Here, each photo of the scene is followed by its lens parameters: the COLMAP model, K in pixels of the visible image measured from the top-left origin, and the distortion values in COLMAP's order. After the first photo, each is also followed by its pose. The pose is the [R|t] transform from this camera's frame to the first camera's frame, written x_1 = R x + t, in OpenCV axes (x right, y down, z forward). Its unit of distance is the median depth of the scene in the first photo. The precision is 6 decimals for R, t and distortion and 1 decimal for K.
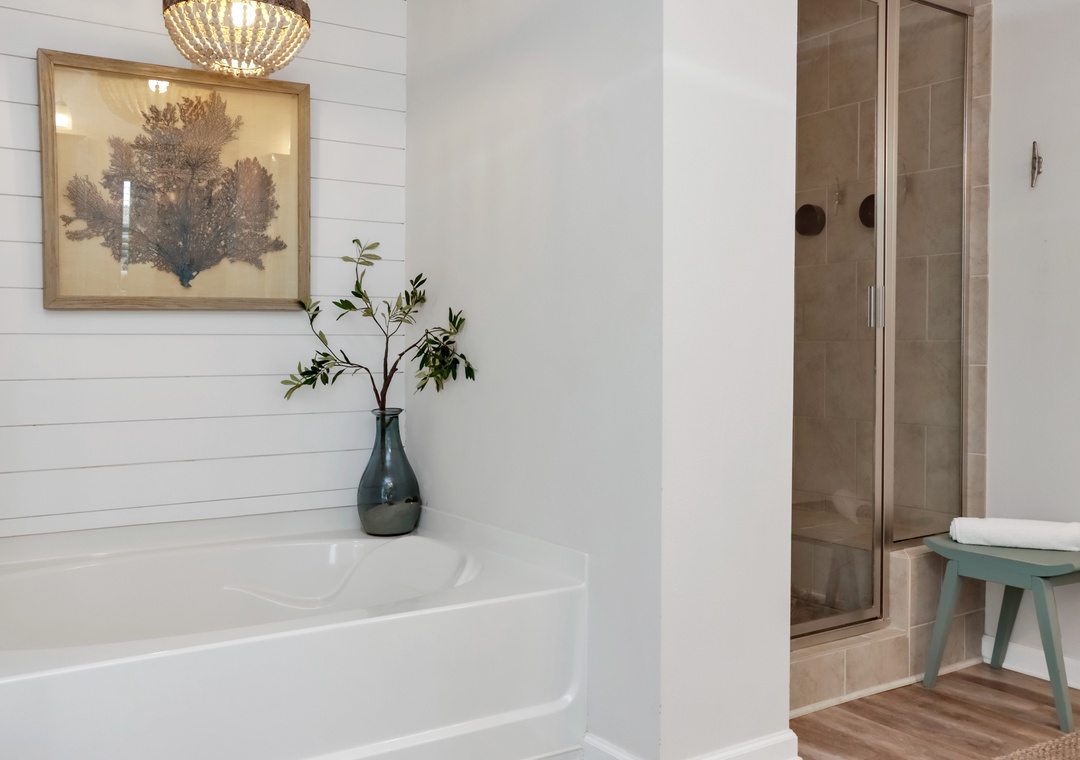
lens RADIAL K [[961.3, 0, 557.7], [0, 961.3, 379.2], [0, 0, 1]] dist [-0.007576, 0.008388]
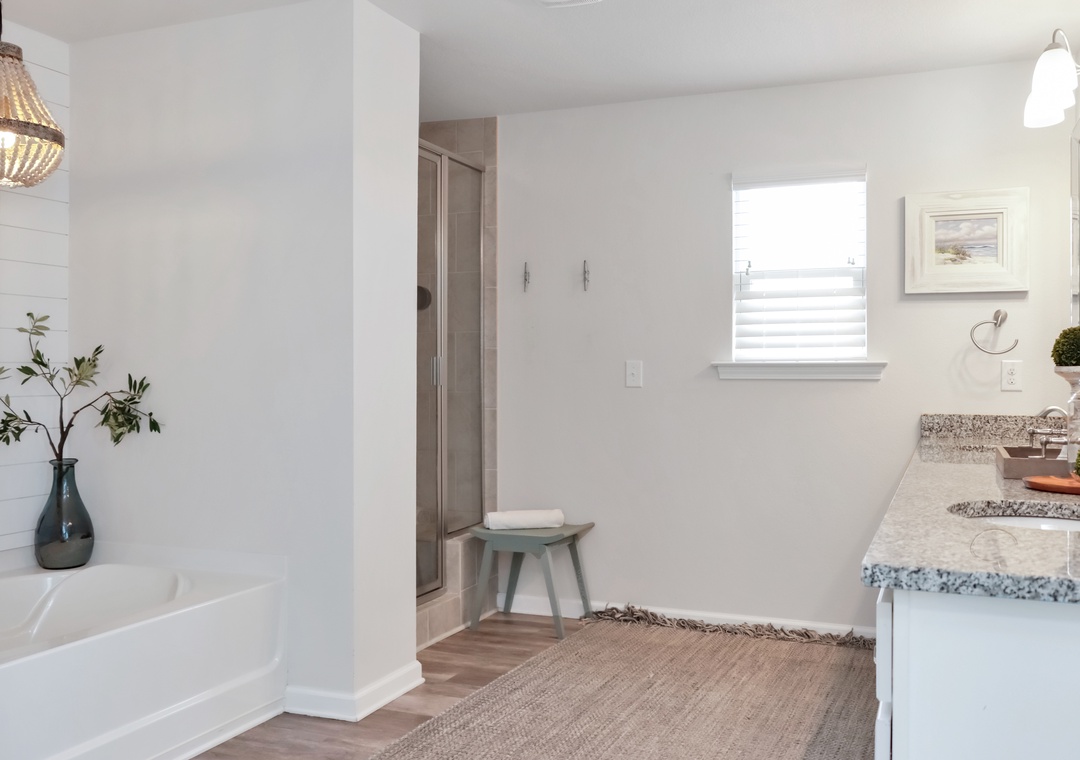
lens RADIAL K [[961.3, 0, 557.7], [0, 961.3, 379.2], [0, 0, 1]] dist [-0.007576, 0.008388]
pose [[0.826286, -0.005311, 0.563226, -0.347721], [0.019681, 0.999617, -0.019448, -0.032949], [-0.562907, 0.027155, 0.826074, -0.309590]]
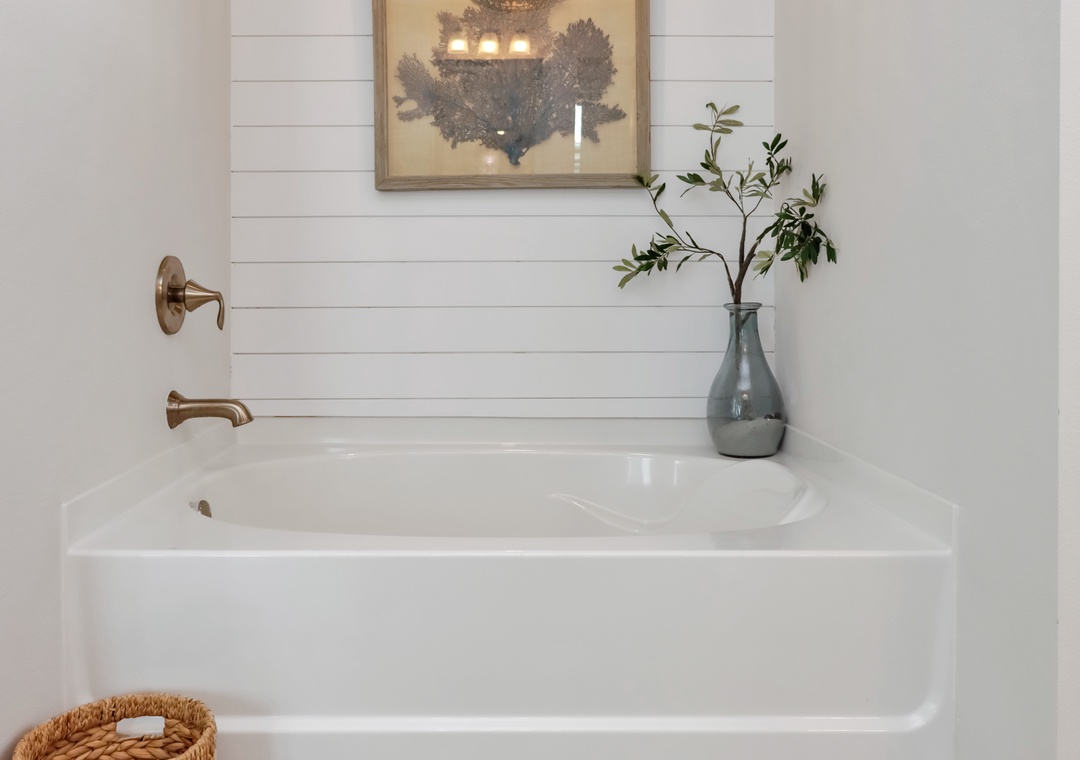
lens RADIAL K [[939.6, 0, 536.1], [0, 939.6, 275.5], [0, 0, 1]] dist [-0.002827, 0.003519]
pose [[0.840479, -0.005783, -0.541813, 0.113733], [-0.015478, 0.999279, -0.034676, 0.039397], [0.541623, 0.037531, 0.839783, 0.232969]]
